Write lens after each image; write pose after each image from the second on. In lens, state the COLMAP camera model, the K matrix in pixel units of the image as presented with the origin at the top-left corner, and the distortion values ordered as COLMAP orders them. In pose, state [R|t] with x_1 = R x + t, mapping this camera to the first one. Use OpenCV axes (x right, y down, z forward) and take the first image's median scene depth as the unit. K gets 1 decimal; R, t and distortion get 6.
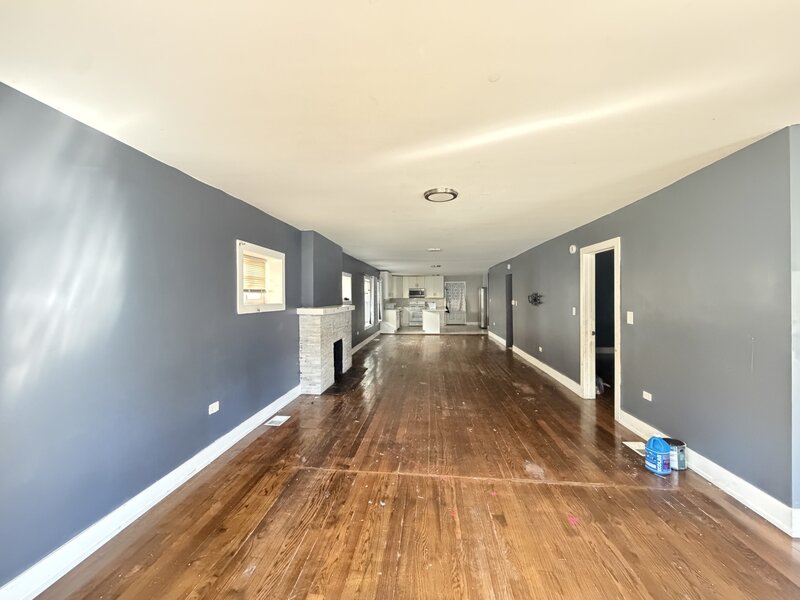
lens RADIAL K [[324.5, 0, 400.0], [0, 324.5, 300.0], [0, 0, 1]] dist [0.001211, -0.000292]
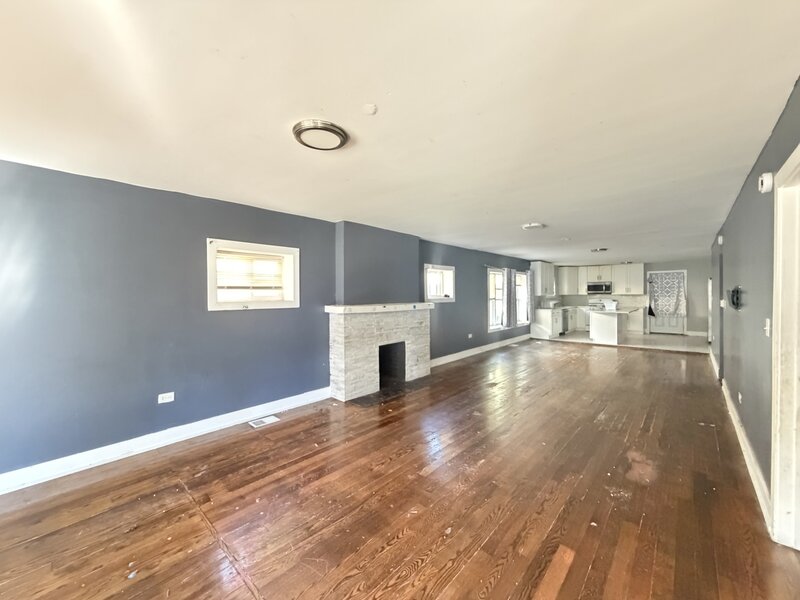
lens RADIAL K [[324.5, 0, 400.0], [0, 324.5, 300.0], [0, 0, 1]] dist [0.001211, -0.000292]
pose [[0.797998, 0.012388, -0.602533, 0.417085], [-0.004996, 0.999890, 0.013942, -0.005204], [0.602640, -0.008116, 0.797972, 0.374995]]
